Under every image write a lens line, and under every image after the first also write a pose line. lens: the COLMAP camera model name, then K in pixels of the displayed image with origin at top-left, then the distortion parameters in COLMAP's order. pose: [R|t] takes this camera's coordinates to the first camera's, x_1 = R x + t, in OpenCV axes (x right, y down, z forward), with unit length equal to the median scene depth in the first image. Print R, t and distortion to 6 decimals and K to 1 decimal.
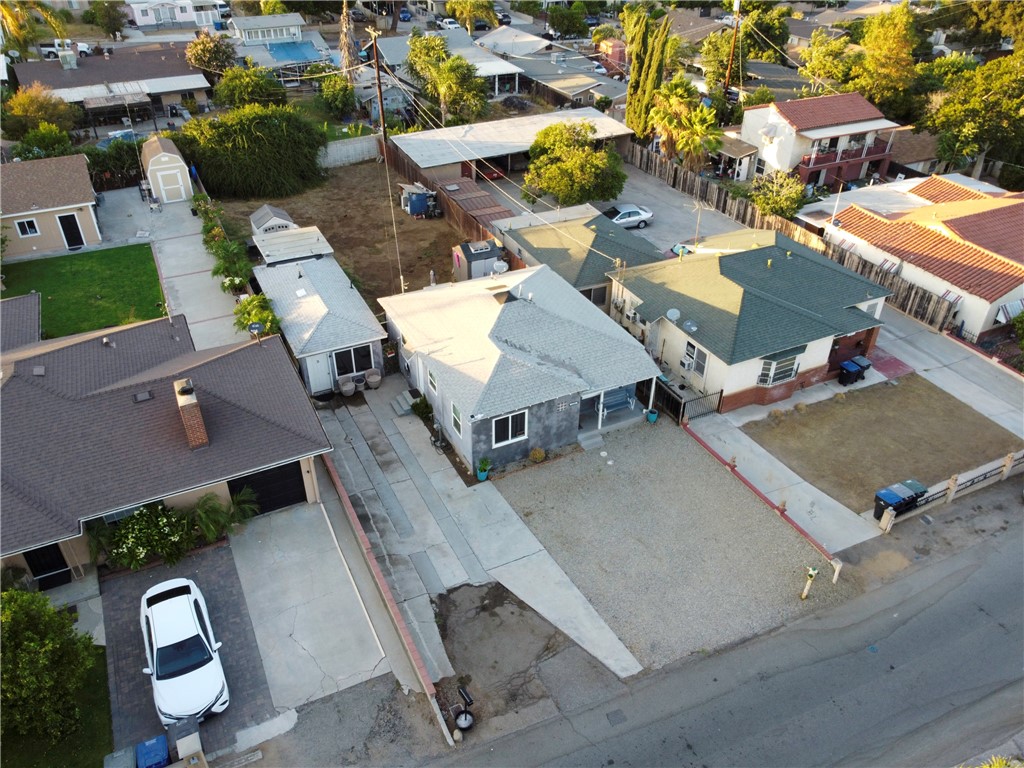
lens RADIAL K [[779.7, 0, 514.3], [0, 779.7, 386.0], [0, 0, 1]] dist [0.000870, -0.002351]
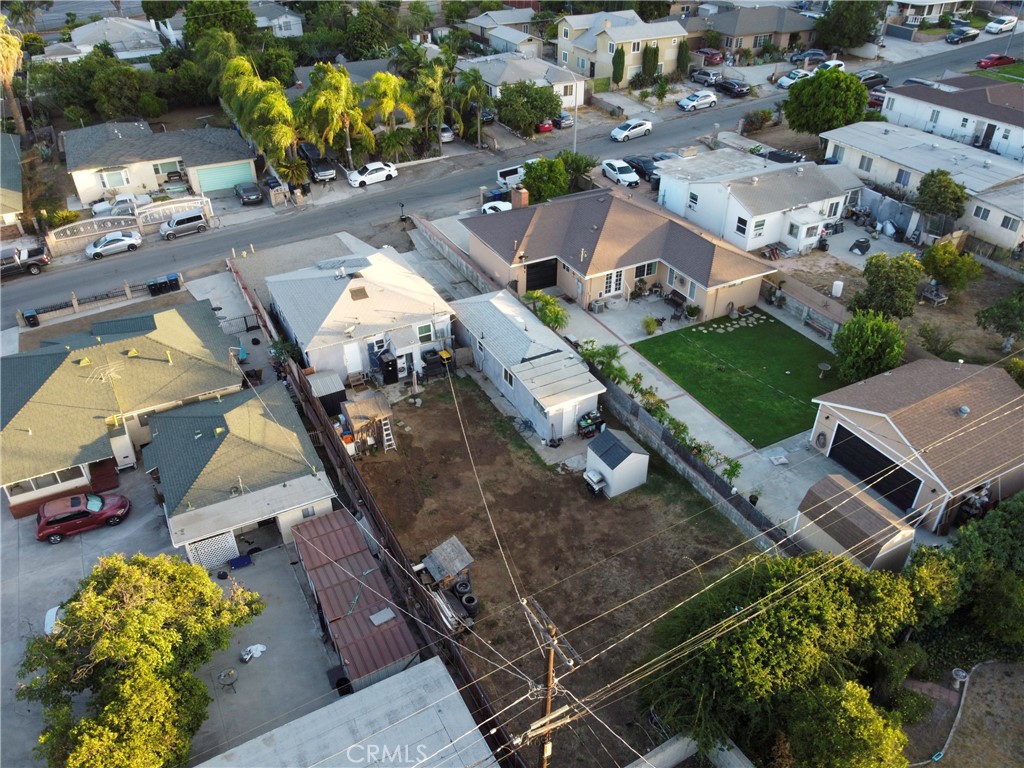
lens RADIAL K [[779.7, 0, 514.3], [0, 779.7, 386.0], [0, 0, 1]] dist [0.000870, -0.002351]
pose [[-0.999676, 0.009033, -0.023789, -0.323350], [-0.019008, 0.356455, 0.934119, -1.669918], [0.016917, 0.934269, -0.356168, 2.101347]]
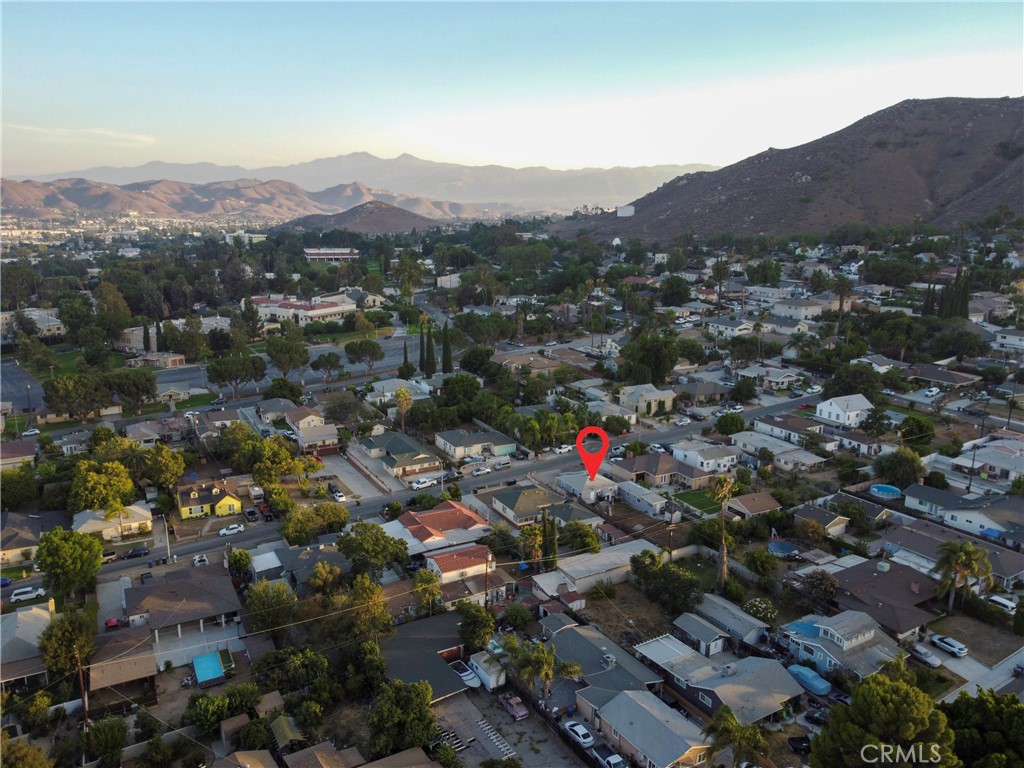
lens RADIAL K [[779.7, 0, 514.3], [0, 779.7, 386.0], [0, 0, 1]] dist [0.000870, -0.002351]
pose [[-0.999075, -0.007498, -0.042342, 0.789523], [-0.036381, 0.672325, 0.739361, -4.871589], [0.022924, 0.740218, -0.671976, 4.663495]]
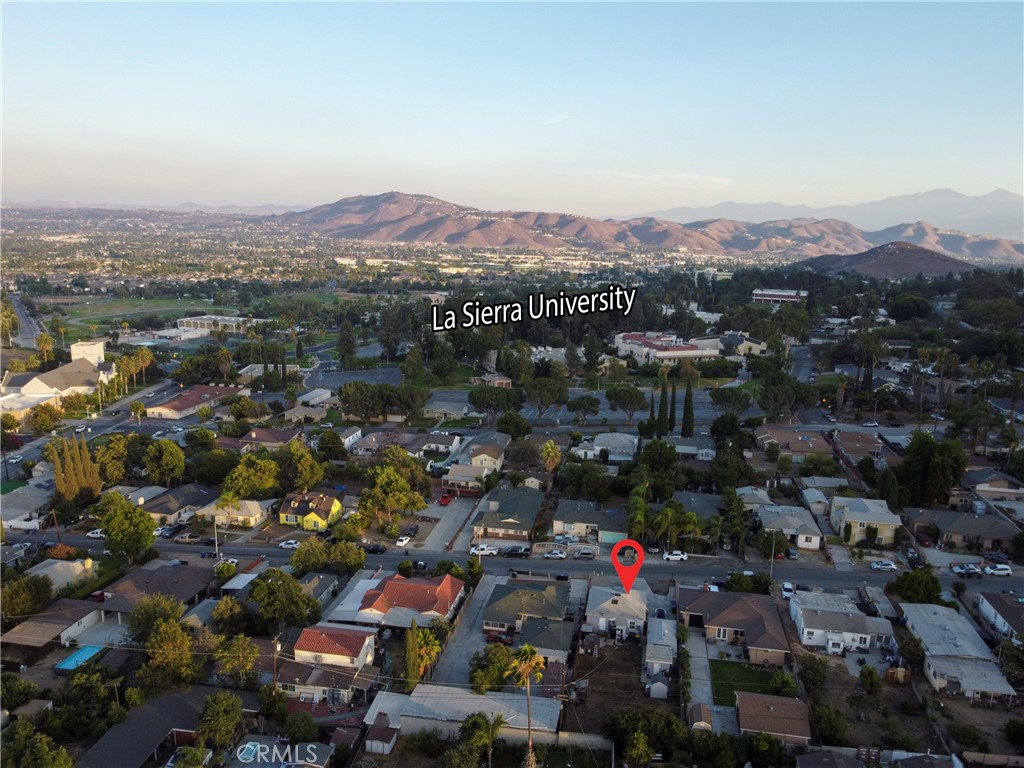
lens RADIAL K [[779.7, 0, 514.3], [0, 779.7, 386.0], [0, 0, 1]] dist [0.000870, -0.002351]
pose [[-0.800783, -0.143434, 0.581526, -1.952286], [0.313182, 0.727332, 0.610660, -3.899351], [-0.510552, 0.671130, -0.537515, 3.141033]]
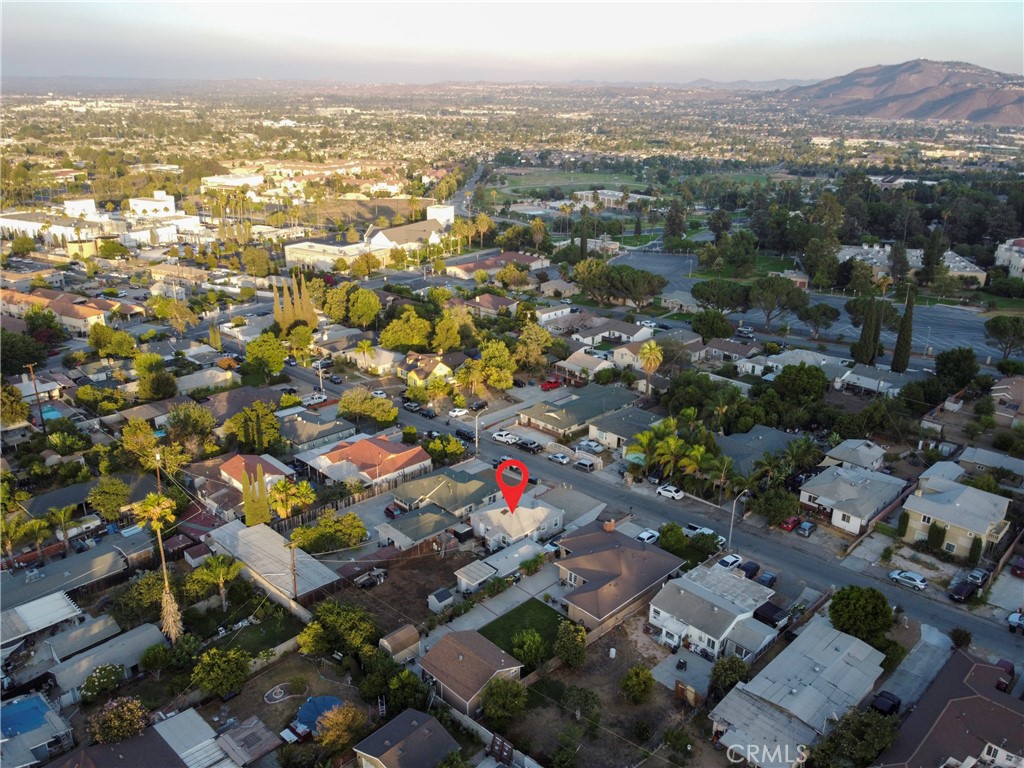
lens RADIAL K [[779.7, 0, 514.3], [0, 779.7, 386.0], [0, 0, 1]] dist [0.000870, -0.002351]
pose [[-0.311778, -0.340669, 0.886983, -3.373235], [0.524656, 0.716569, 0.459636, -2.440492], [-0.792169, 0.608665, -0.044677, 1.057731]]
